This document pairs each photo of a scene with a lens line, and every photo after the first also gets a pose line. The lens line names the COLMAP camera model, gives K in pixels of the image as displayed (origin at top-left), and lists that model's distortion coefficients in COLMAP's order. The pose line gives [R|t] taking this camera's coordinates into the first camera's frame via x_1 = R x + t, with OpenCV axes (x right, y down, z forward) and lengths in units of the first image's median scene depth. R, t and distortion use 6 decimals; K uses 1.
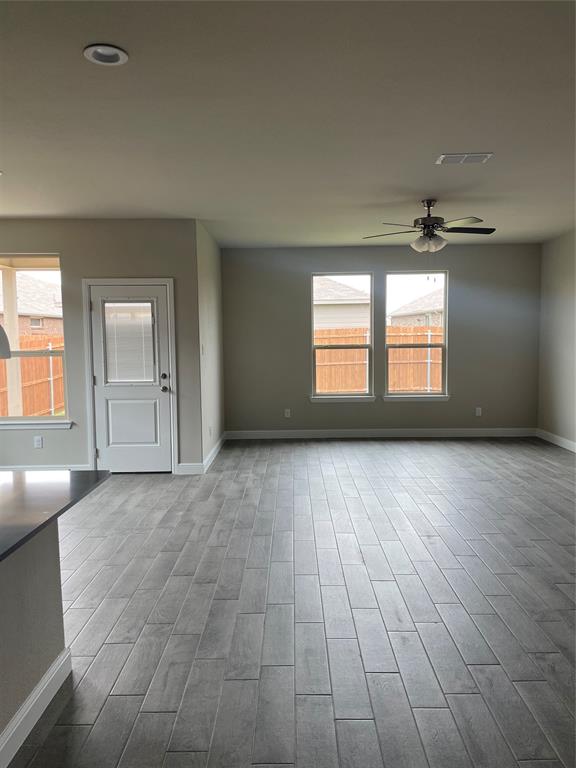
lens RADIAL K [[586.7, 0, 288.0], [0, 586.7, 384.0], [0, 0, 1]] dist [0.053463, -0.118598]
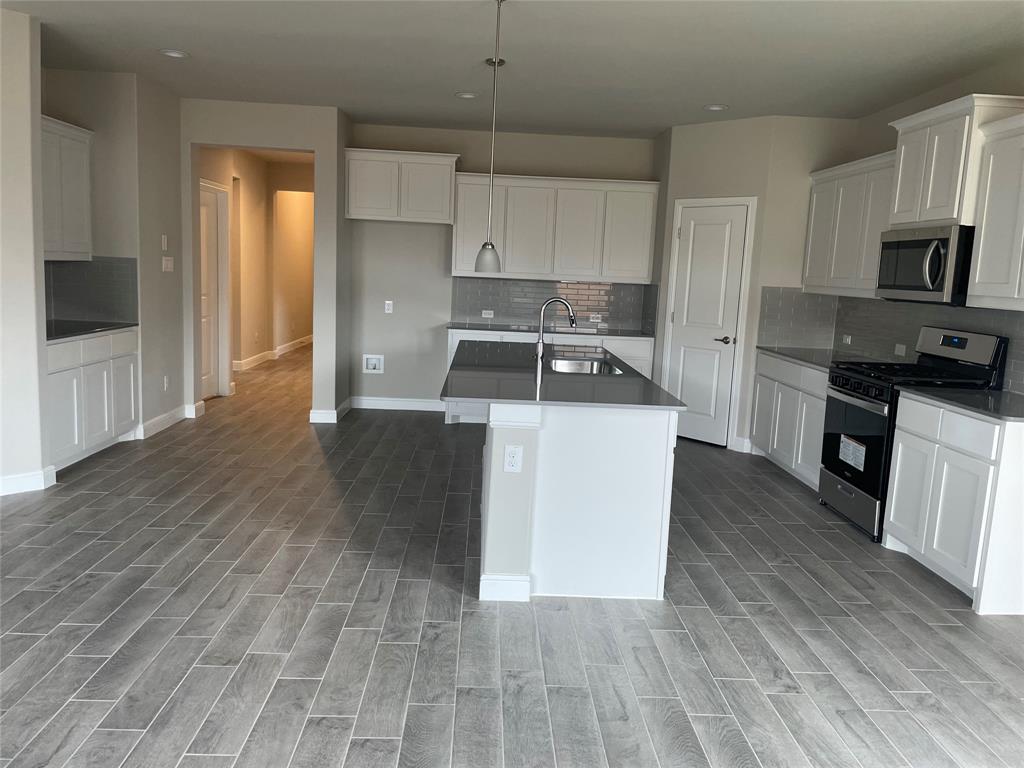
lens RADIAL K [[771.4, 0, 514.4], [0, 771.4, 378.1], [0, 0, 1]] dist [0.092591, -0.121138]
pose [[-0.998784, -0.022194, -0.044015, -0.313943], [-0.031496, 0.974202, 0.223471, -0.144761], [0.037920, 0.224586, -0.973716, 1.899040]]
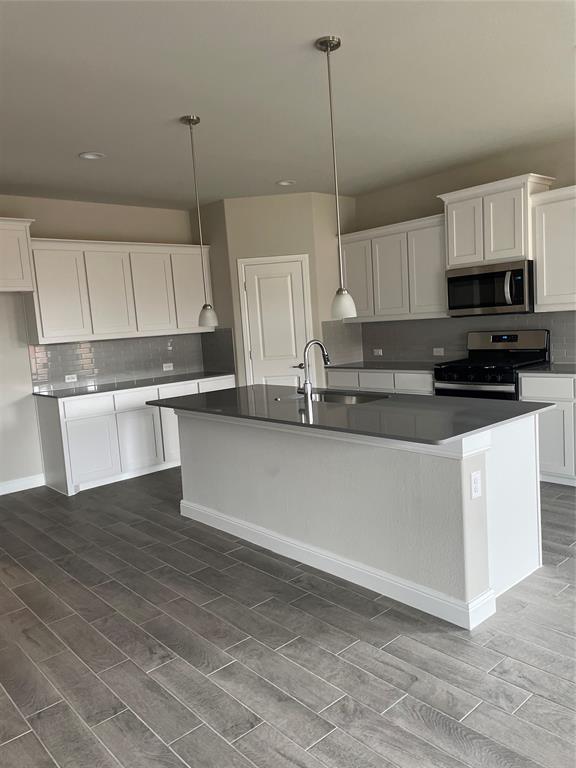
lens RADIAL K [[578.5, 0, 295.0], [0, 578.5, 383.8], [0, 0, 1]] dist [0.092591, -0.121138]
pose [[-0.737582, 0.141261, -0.660317, 0.391390], [0.023365, 0.982627, 0.184113, -0.100901], [0.674854, 0.120370, -0.728068, 1.286449]]
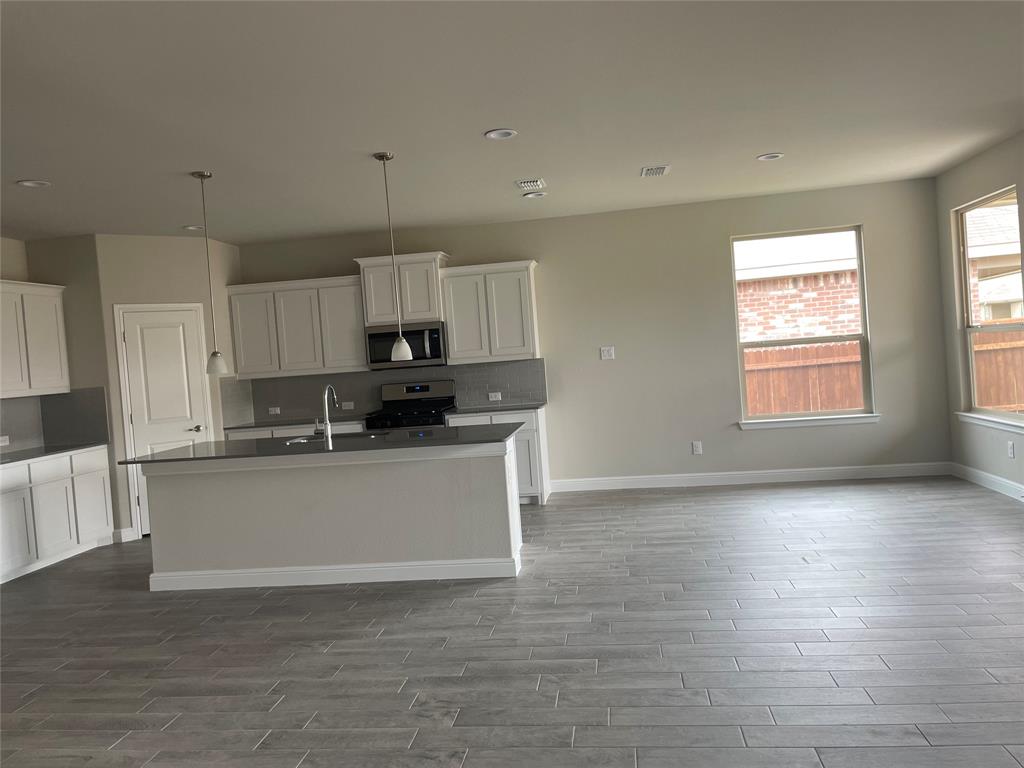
lens RADIAL K [[771.4, 0, 514.4], [0, 771.4, 378.1], [0, 0, 1]] dist [0.092591, -0.121138]
pose [[-0.125932, 0.058624, -0.990305, 1.267803], [-0.007223, 0.998172, 0.060008, -0.091494], [0.992013, 0.014710, -0.125278, 1.066700]]
